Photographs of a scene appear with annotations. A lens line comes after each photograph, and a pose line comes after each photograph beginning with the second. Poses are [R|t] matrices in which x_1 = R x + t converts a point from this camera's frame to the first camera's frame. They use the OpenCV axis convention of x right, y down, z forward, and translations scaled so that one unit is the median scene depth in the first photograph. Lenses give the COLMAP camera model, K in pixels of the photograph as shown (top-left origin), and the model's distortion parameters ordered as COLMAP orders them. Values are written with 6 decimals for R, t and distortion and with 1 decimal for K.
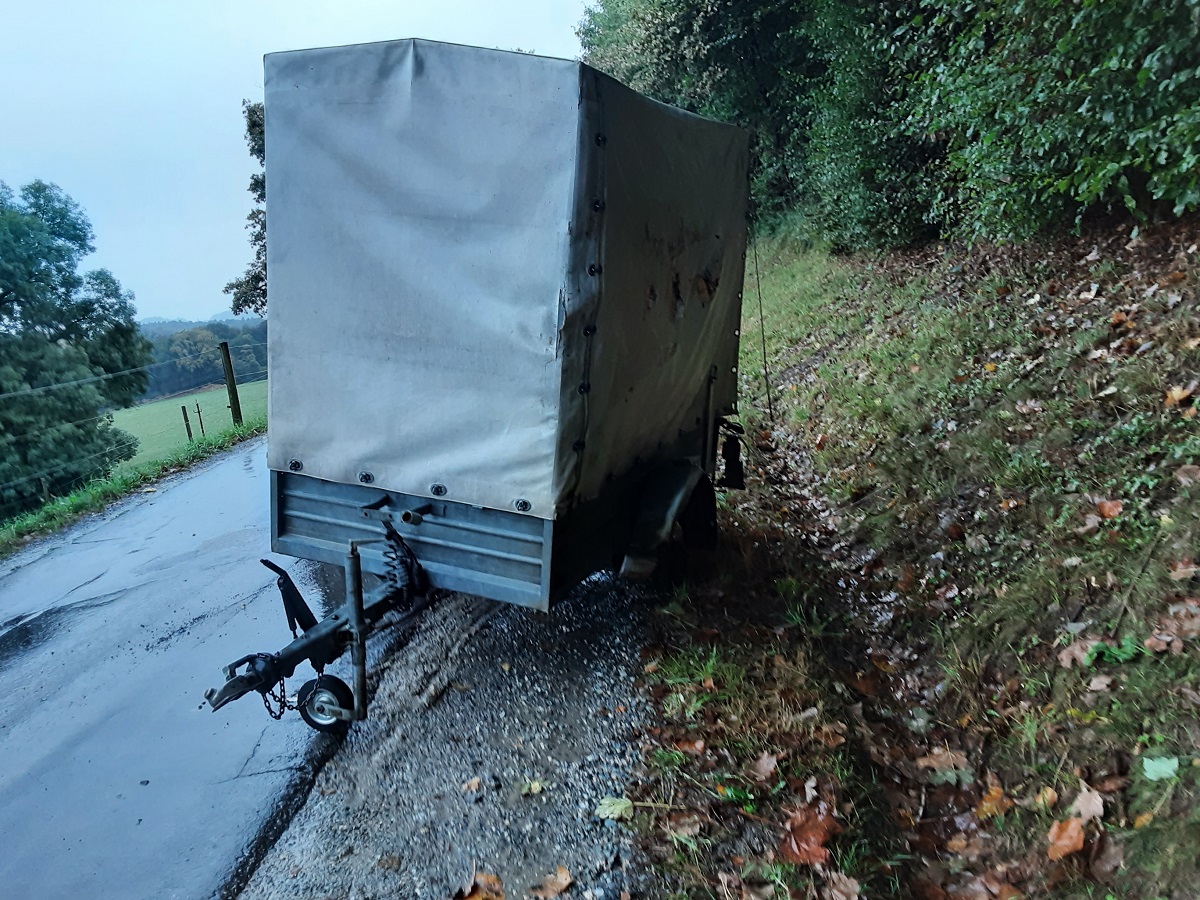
lens RADIAL K [[963.2, 0, 578.7], [0, 963.2, 456.1], [0, 0, 1]] dist [0.087854, -0.150548]
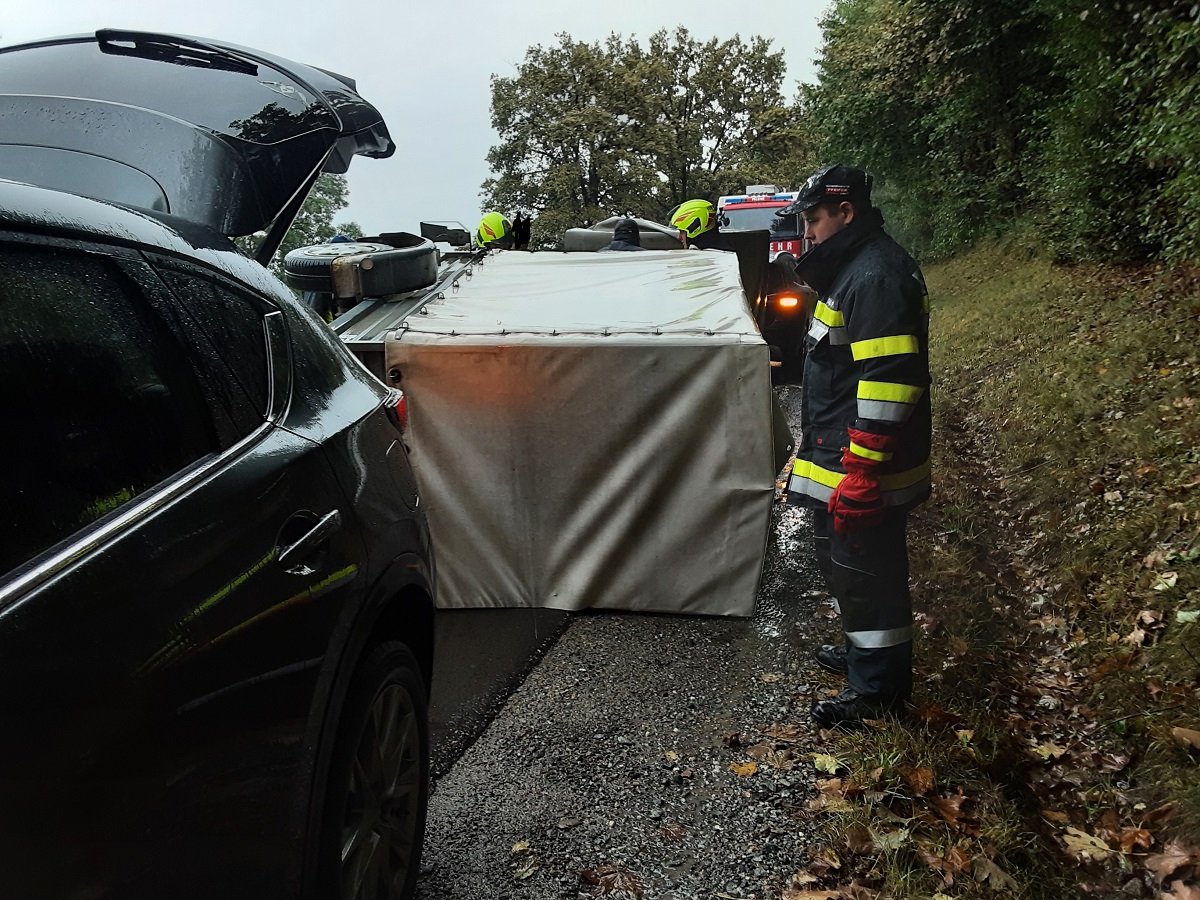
lens RADIAL K [[963.2, 0, 578.7], [0, 963.2, 456.1], [0, 0, 1]] dist [0.087854, -0.150548]
pose [[0.975287, 0.122953, -0.183570, -0.021472], [-0.119502, 0.992387, 0.029789, 0.036769], [0.185835, -0.007115, 0.982555, -0.175342]]
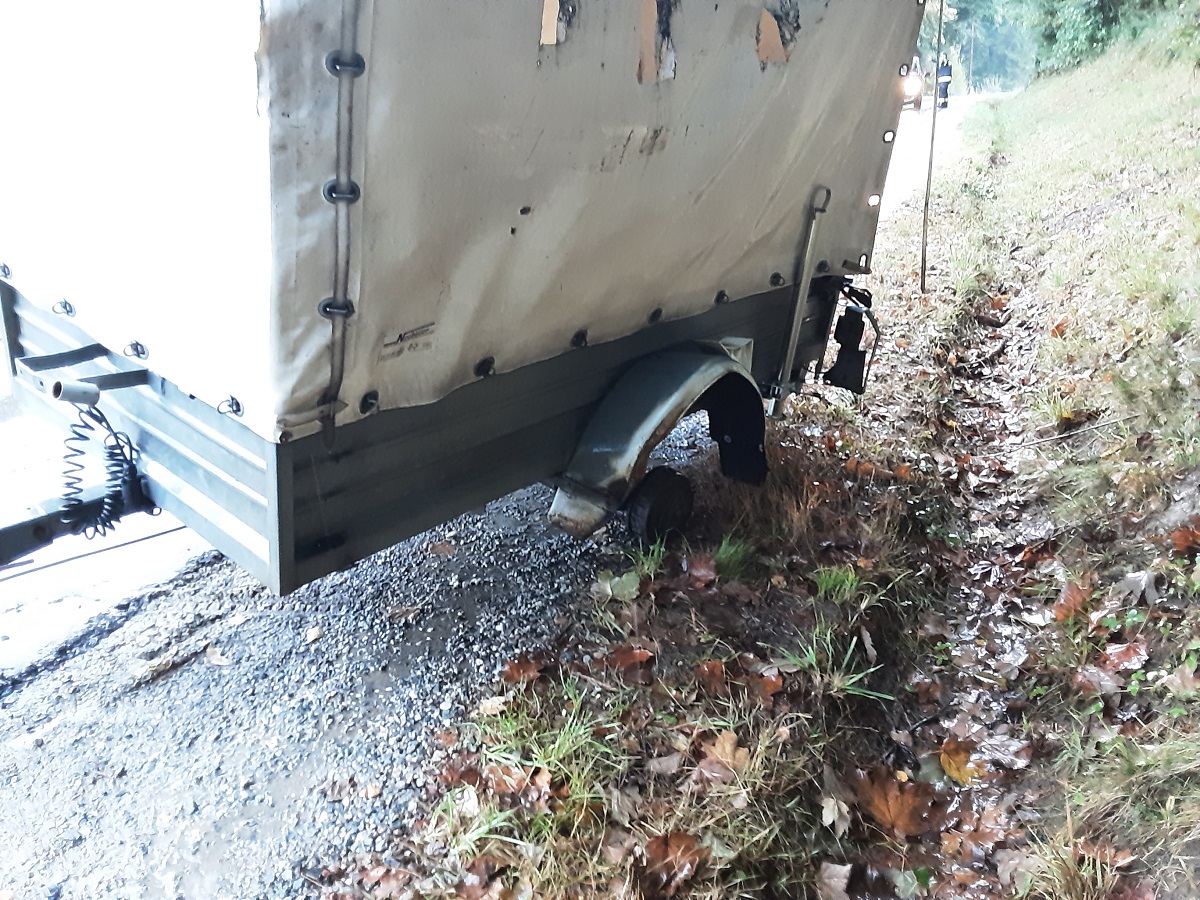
lens RADIAL K [[956.0, 0, 579.5], [0, 956.0, 461.2], [0, 0, 1]] dist [0.080566, -0.095637]
pose [[0.951490, 0.179888, -0.249616, 0.087589], [-0.127221, 0.968699, 0.213159, -0.018935], [0.280147, -0.171062, 0.944593, 0.180237]]
